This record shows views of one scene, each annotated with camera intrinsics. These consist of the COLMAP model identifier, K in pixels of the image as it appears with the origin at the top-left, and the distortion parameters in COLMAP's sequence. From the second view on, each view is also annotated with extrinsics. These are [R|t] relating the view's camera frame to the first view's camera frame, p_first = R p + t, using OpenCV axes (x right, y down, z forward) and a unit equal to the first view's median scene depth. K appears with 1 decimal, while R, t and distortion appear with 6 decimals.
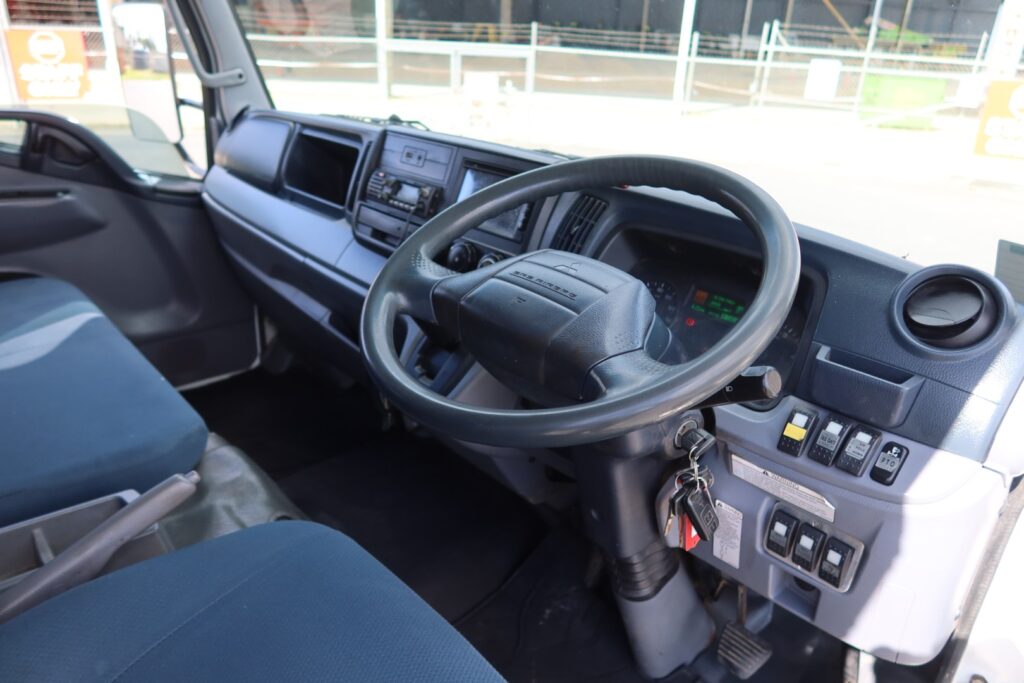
lens RADIAL K [[707.8, 0, 515.1], [0, 707.8, 340.4], [0, 0, 1]] dist [-0.037033, 0.023783]
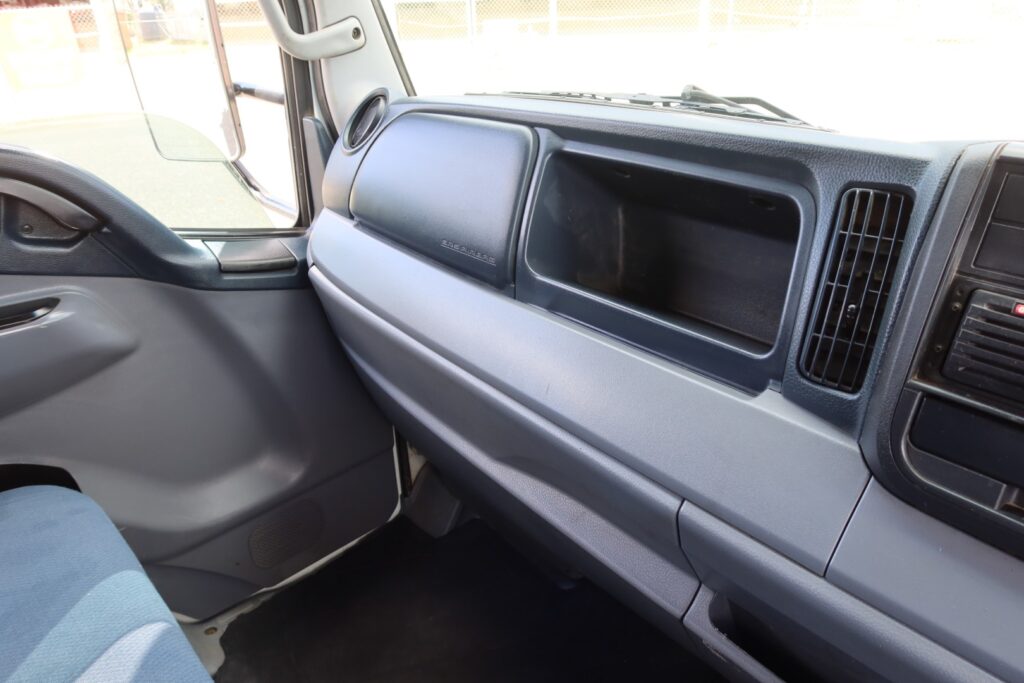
lens RADIAL K [[707.8, 0, 511.8], [0, 707.8, 339.0], [0, 0, 1]] dist [-0.037033, 0.023783]
pose [[0.996806, -0.073385, -0.031514, -0.288683], [0.075335, 0.994976, 0.065942, -0.184224], [0.026517, -0.068105, 0.997326, 0.487178]]
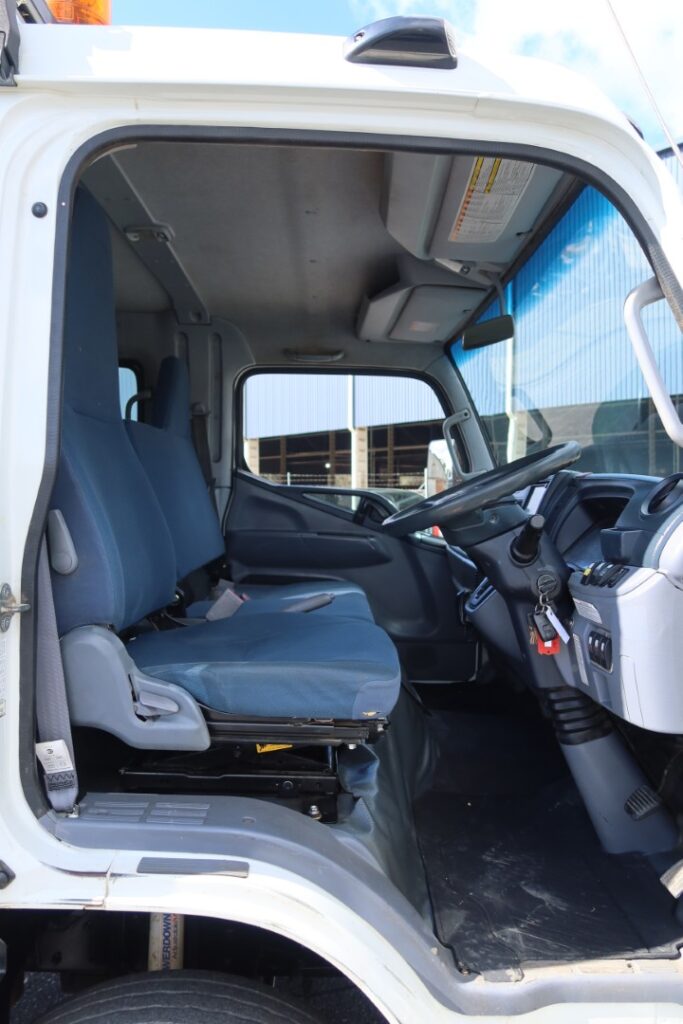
lens RADIAL K [[729.0, 0, 343.9], [0, 729.0, 507.7], [0, 0, 1]] dist [-0.018122, 0.003744]
pose [[0.747449, -0.028716, -0.663698, 0.453516], [-0.241815, 0.918766, -0.312081, 0.273846], [0.618745, 0.393757, 0.679787, -0.257146]]
